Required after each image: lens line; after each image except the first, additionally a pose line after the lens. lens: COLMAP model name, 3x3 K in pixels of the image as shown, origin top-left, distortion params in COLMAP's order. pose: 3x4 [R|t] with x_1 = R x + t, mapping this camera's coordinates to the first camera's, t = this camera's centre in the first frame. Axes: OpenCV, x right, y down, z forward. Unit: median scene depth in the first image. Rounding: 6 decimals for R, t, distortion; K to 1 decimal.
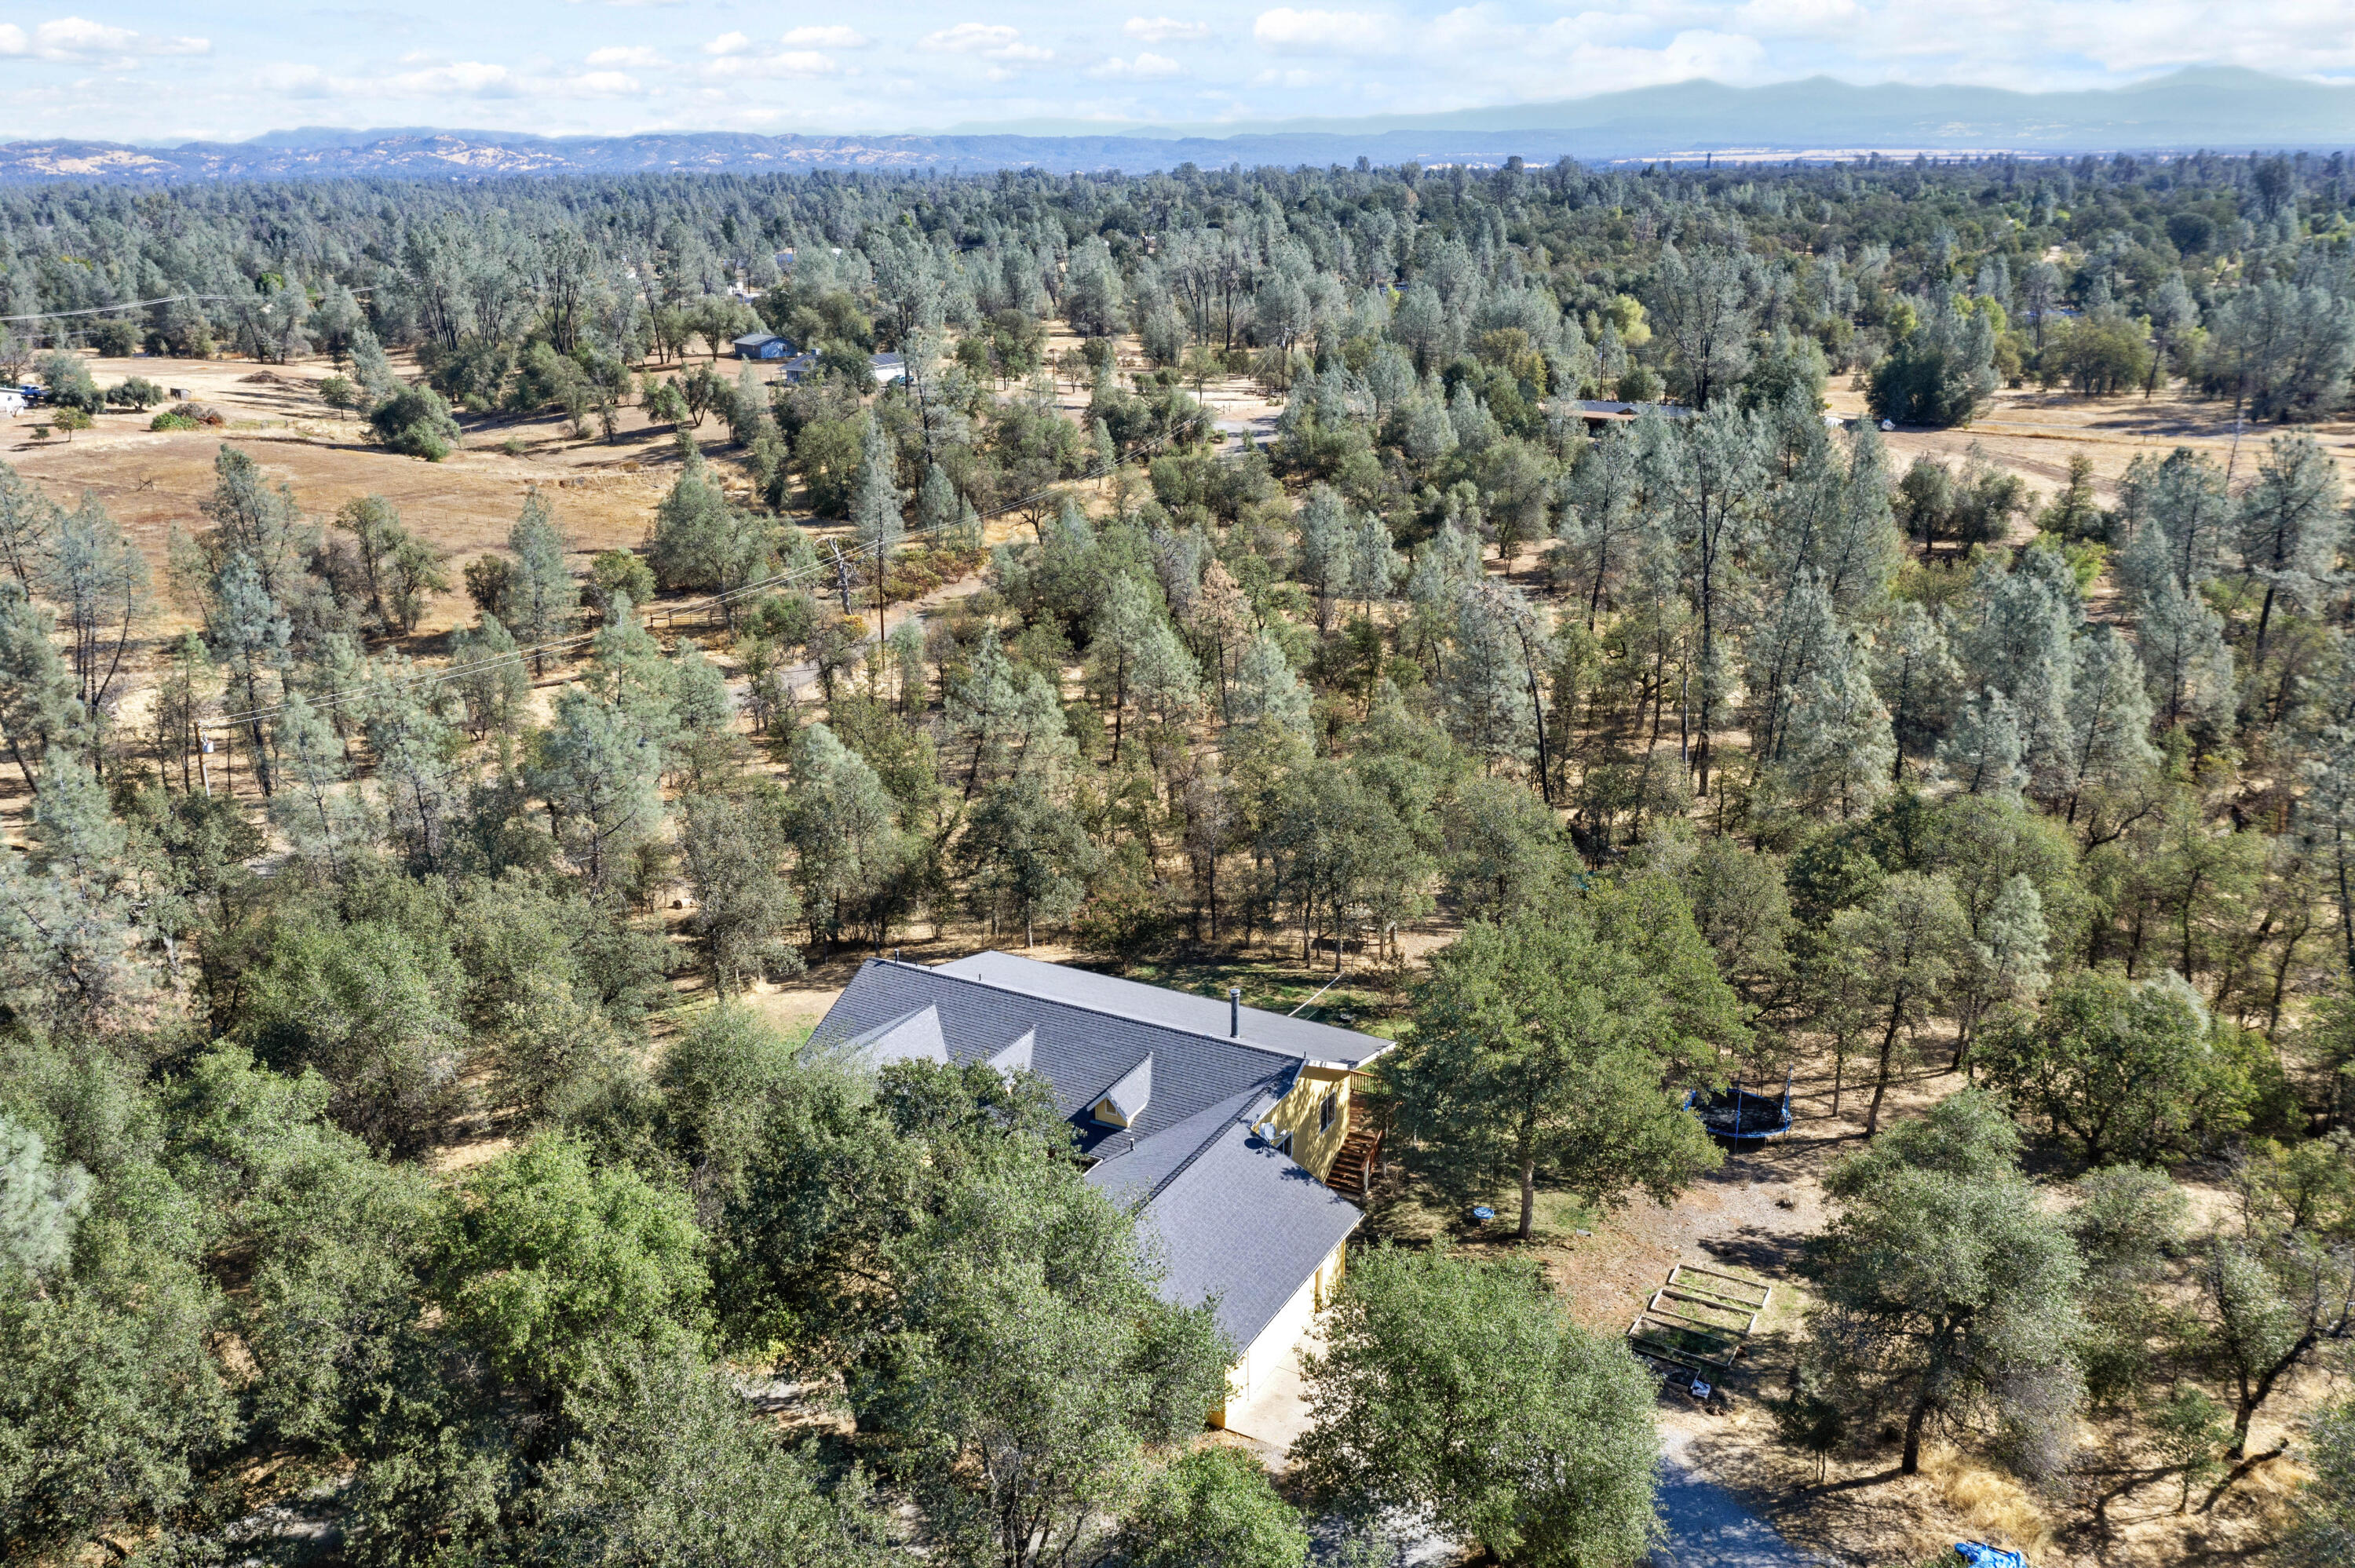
lens RADIAL K [[1869.0, 0, 1169.3], [0, 1869.0, 770.6], [0, 0, 1]] dist [-0.003963, 0.002817]
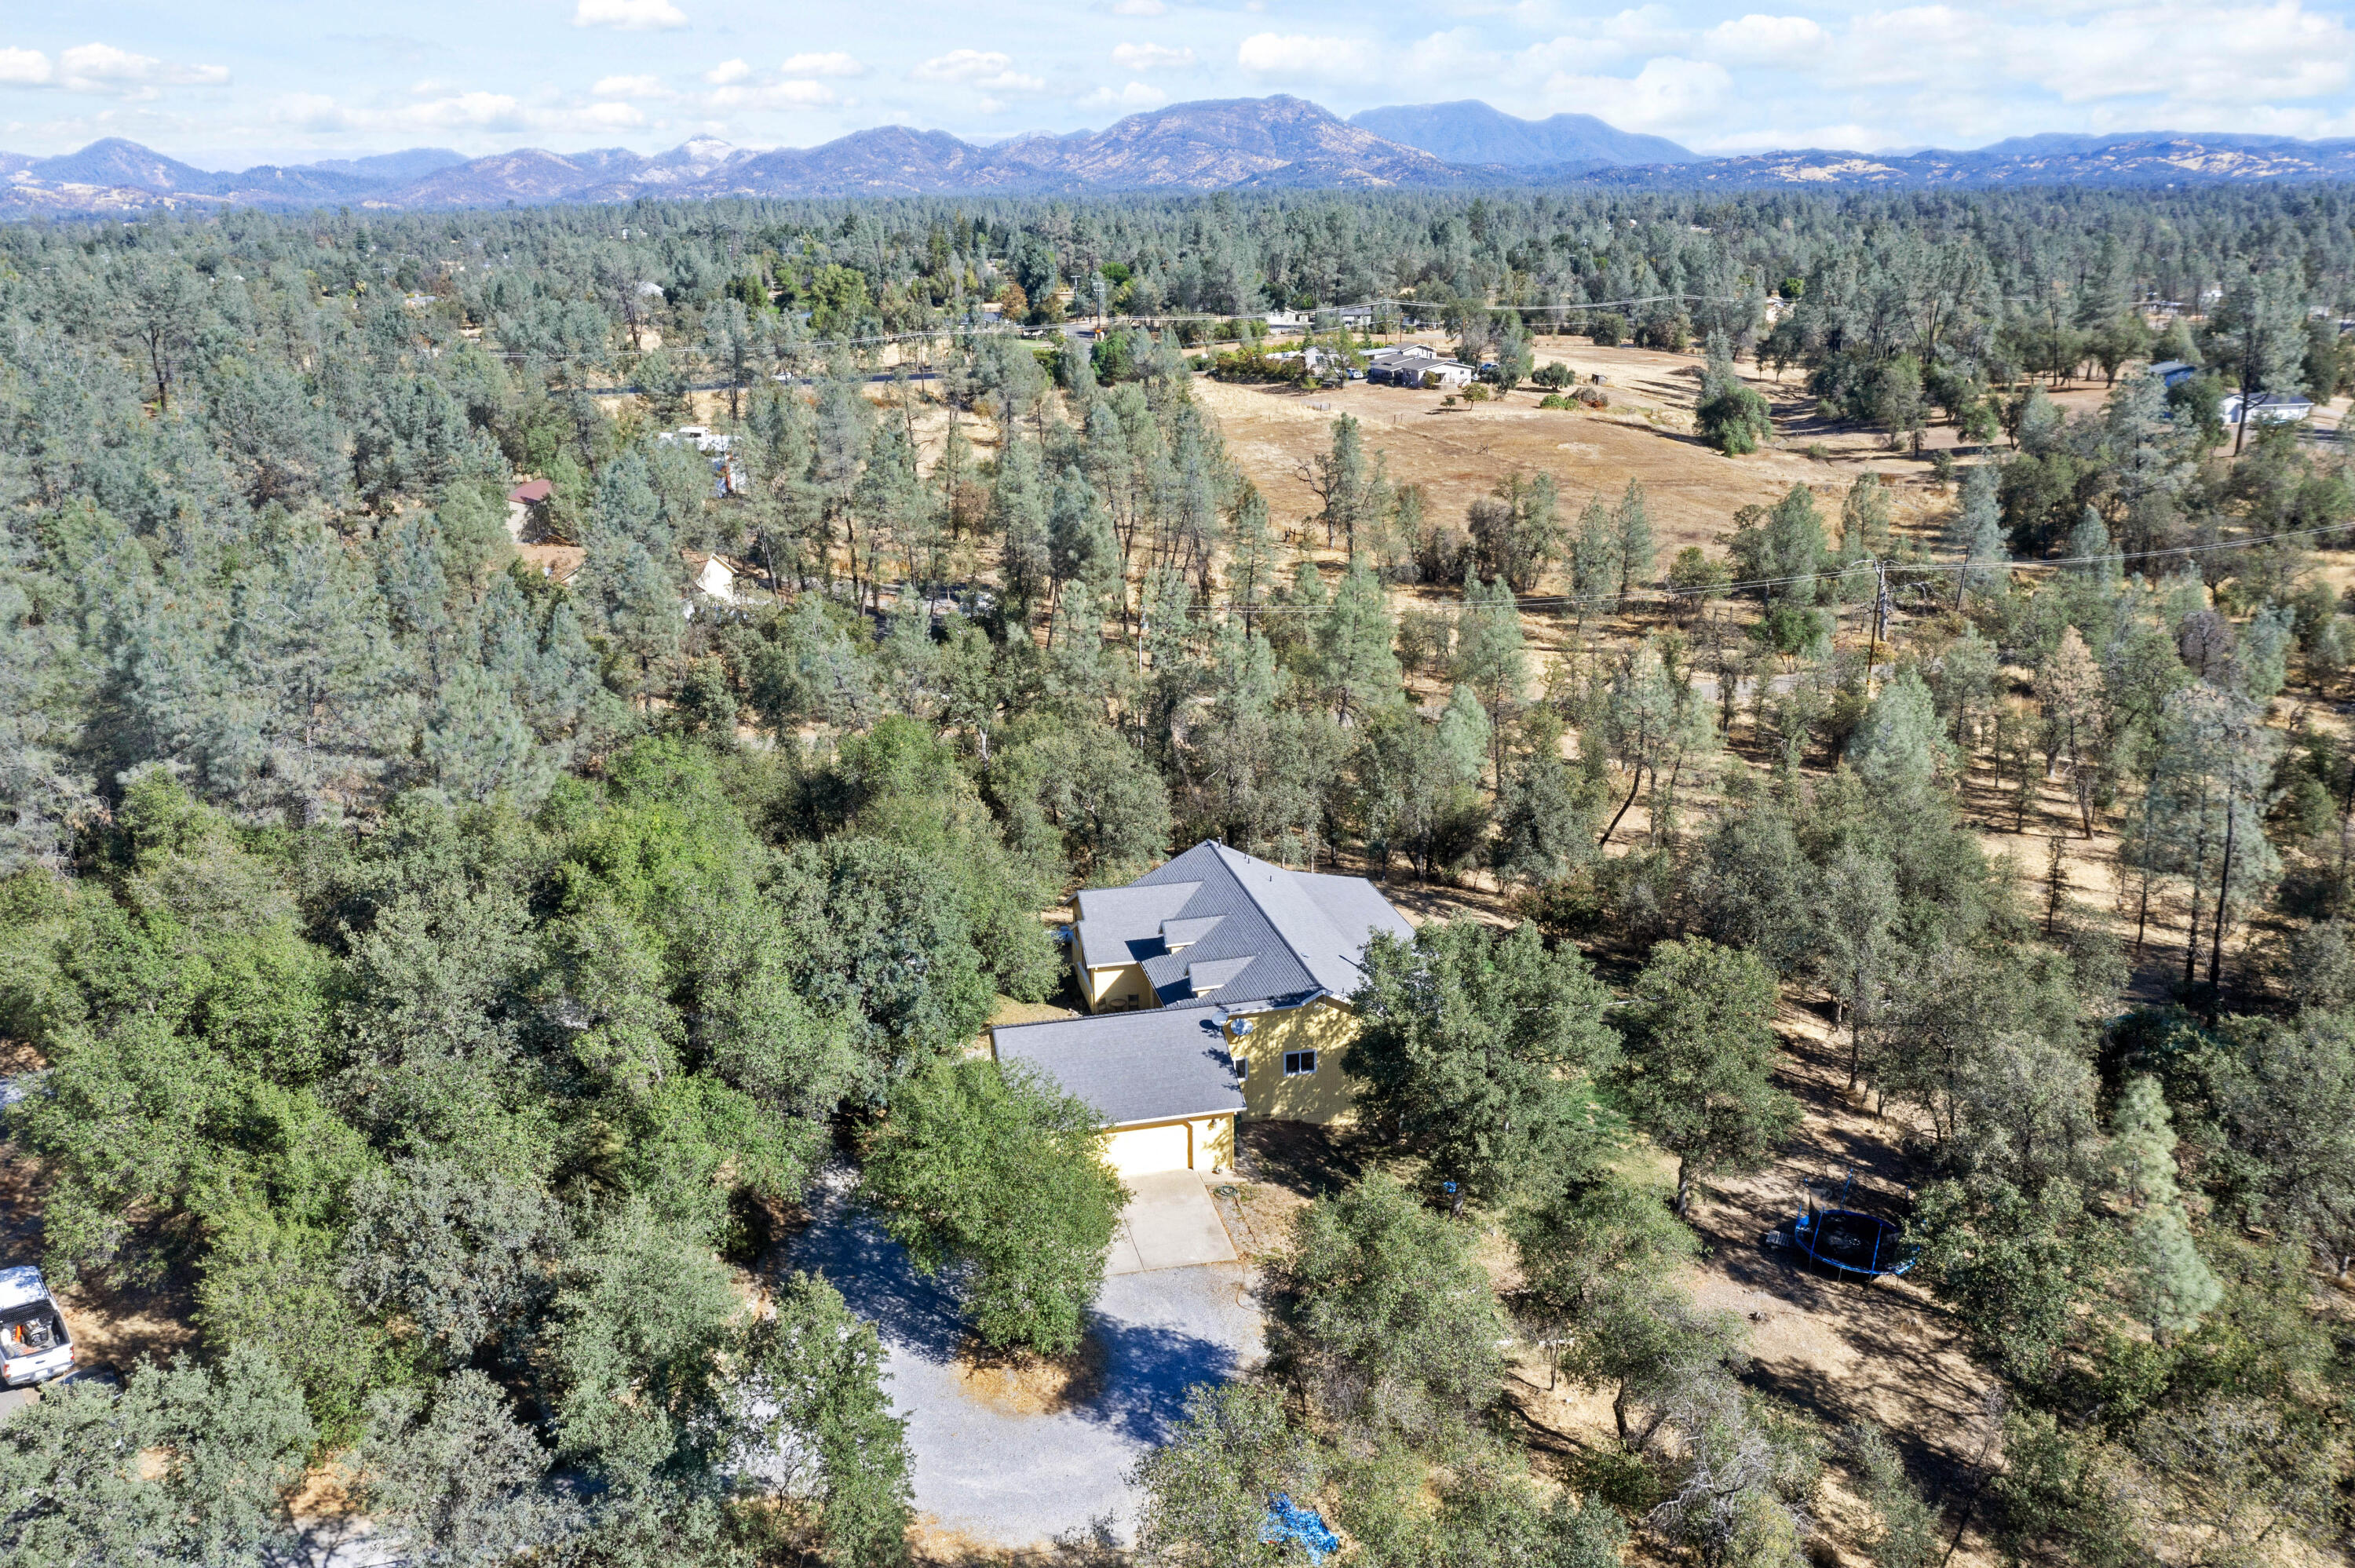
lens RADIAL K [[1869.0, 0, 1175.8], [0, 1869.0, 787.3], [0, 0, 1]] dist [-0.003963, 0.002817]
pose [[0.673538, 0.225712, -0.703847, 0.170332], [-0.222094, 0.970033, 0.098543, -0.012878], [0.704997, 0.089948, 0.703483, 0.024293]]
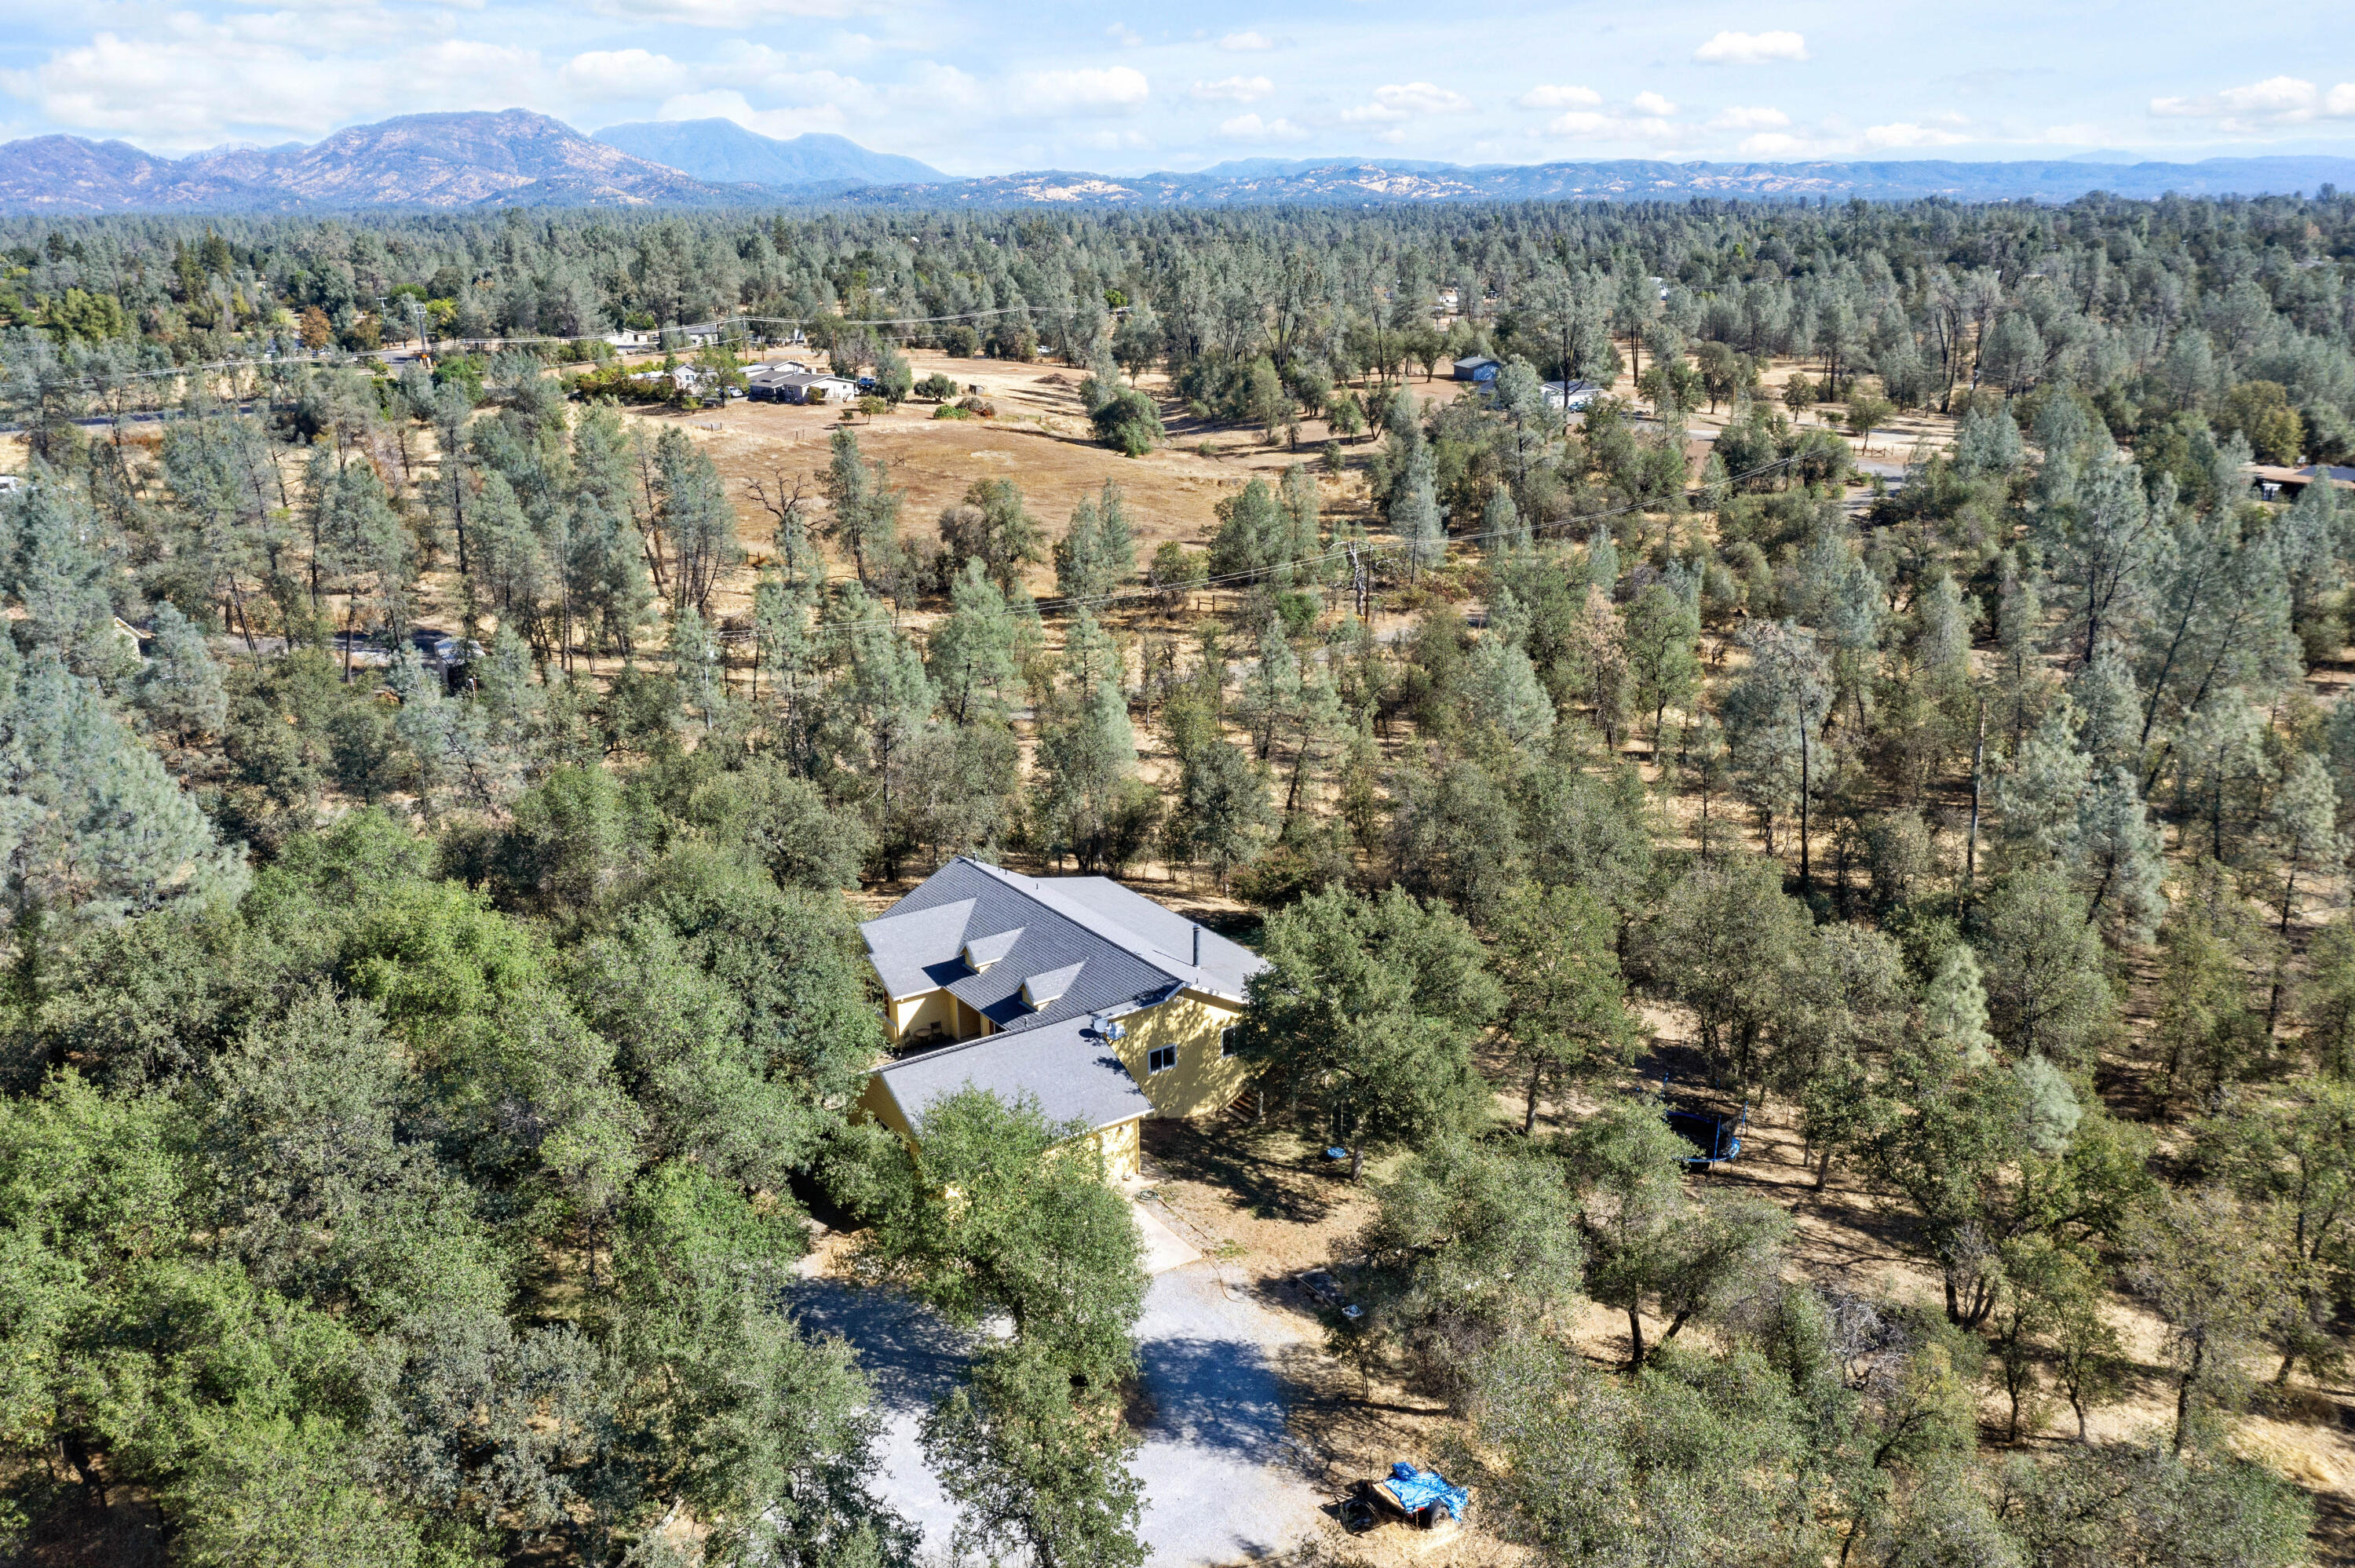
lens RADIAL K [[1869.0, 0, 1170.5], [0, 1869.0, 793.8], [0, 0, 1]] dist [-0.003963, 0.002817]
pose [[0.897317, 0.133978, -0.420562, 0.114505], [-0.134841, 0.990476, 0.027838, 0.001814], [0.420287, 0.031729, 0.906837, -0.011428]]
